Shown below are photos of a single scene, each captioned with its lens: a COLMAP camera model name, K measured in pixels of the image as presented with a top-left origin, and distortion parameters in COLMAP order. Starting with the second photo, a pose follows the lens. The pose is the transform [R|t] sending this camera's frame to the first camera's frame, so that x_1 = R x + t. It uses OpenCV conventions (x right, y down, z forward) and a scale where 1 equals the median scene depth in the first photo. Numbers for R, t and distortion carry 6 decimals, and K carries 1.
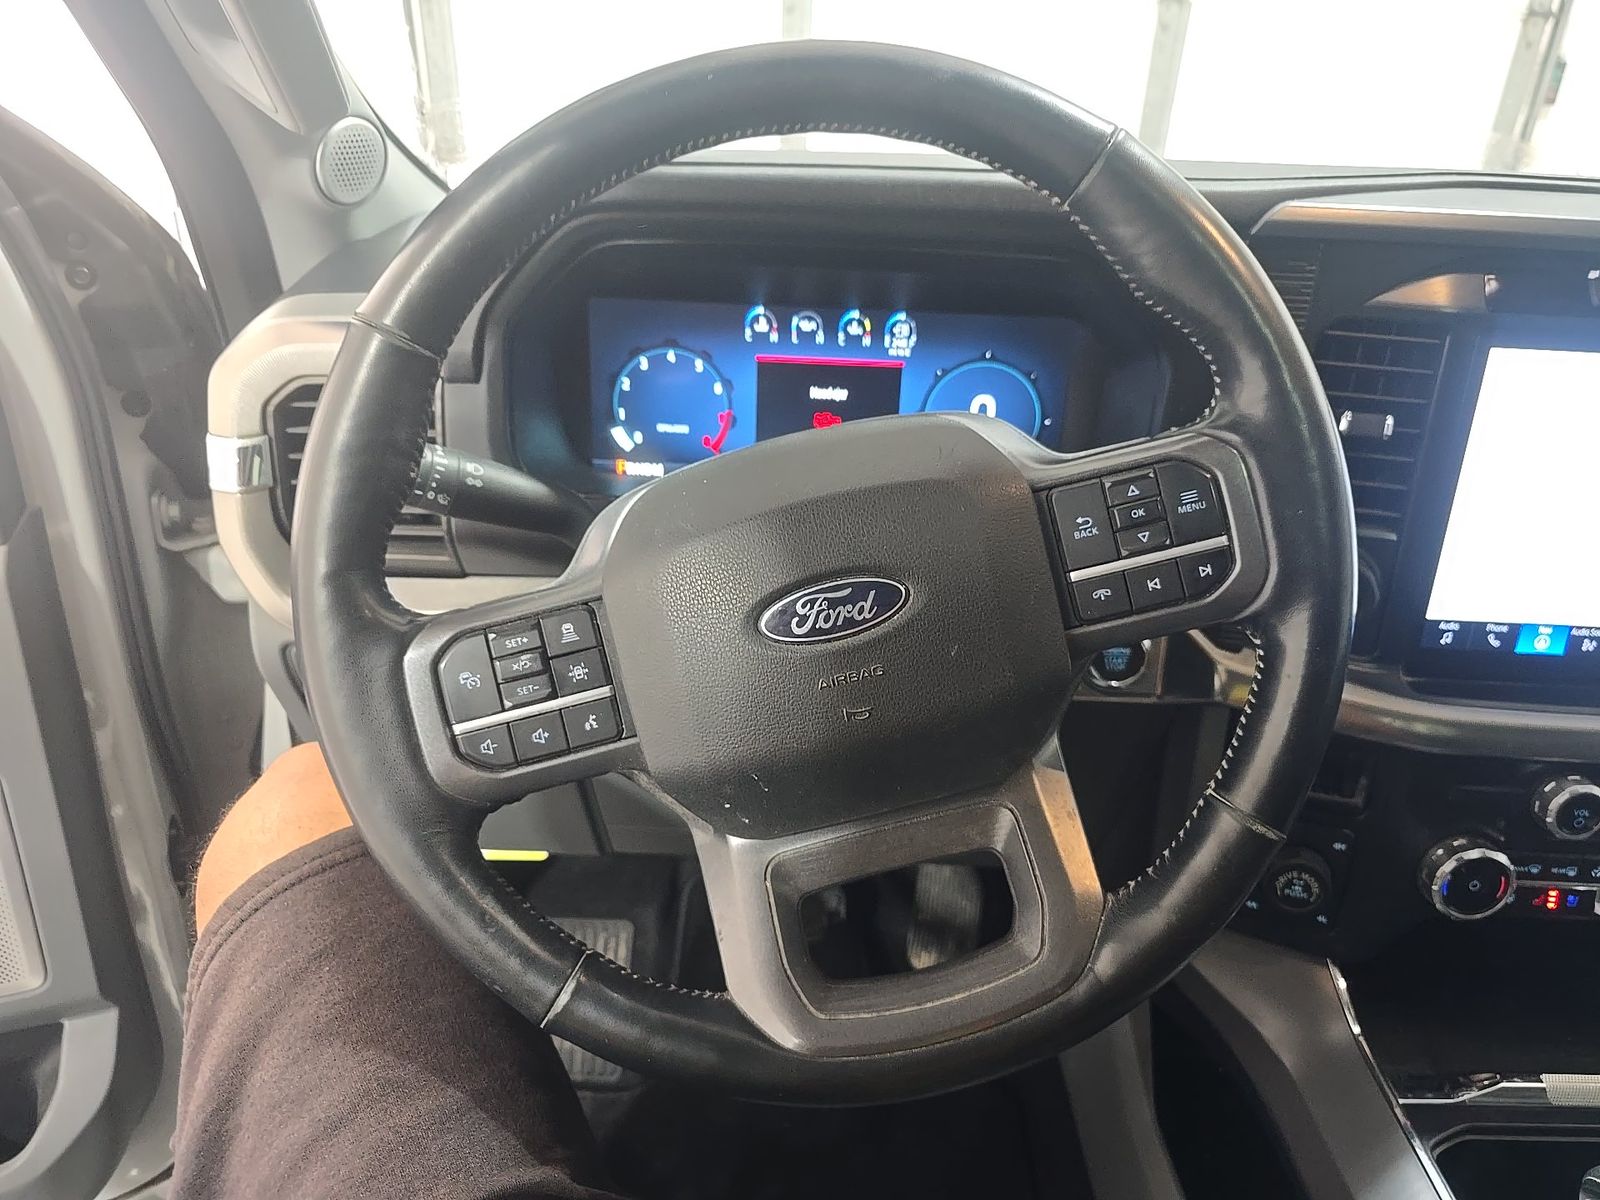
lens RADIAL K [[1066.8, 0, 804.4], [0, 1066.8, 596.8], [0, 0, 1]] dist [0.038389, -0.030921]
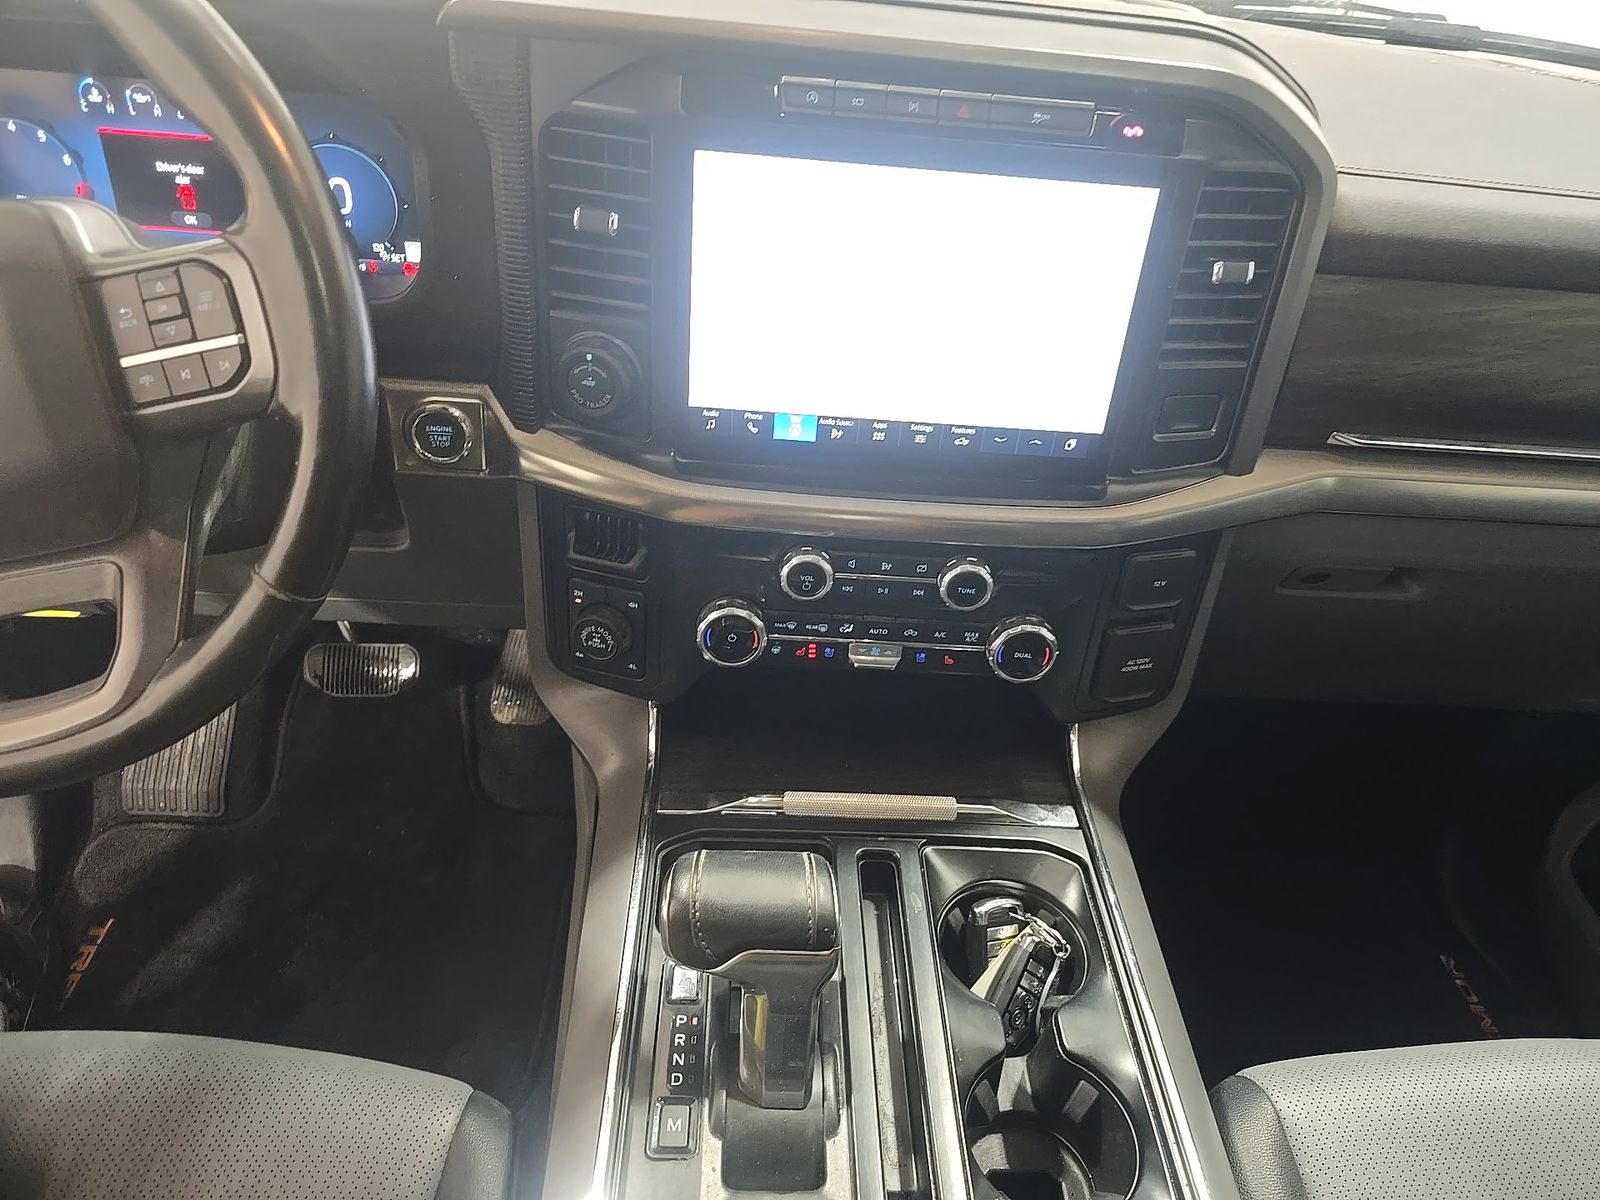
lens RADIAL K [[1066.8, 0, 807.9], [0, 1066.8, 609.4], [0, 0, 1]] dist [0.038389, -0.030921]
pose [[0.999007, 0.014588, 0.042087, 0.645552], [-0.022889, 0.978685, 0.204088, -0.002462], [-0.038213, -0.204849, 0.978047, -0.133144]]
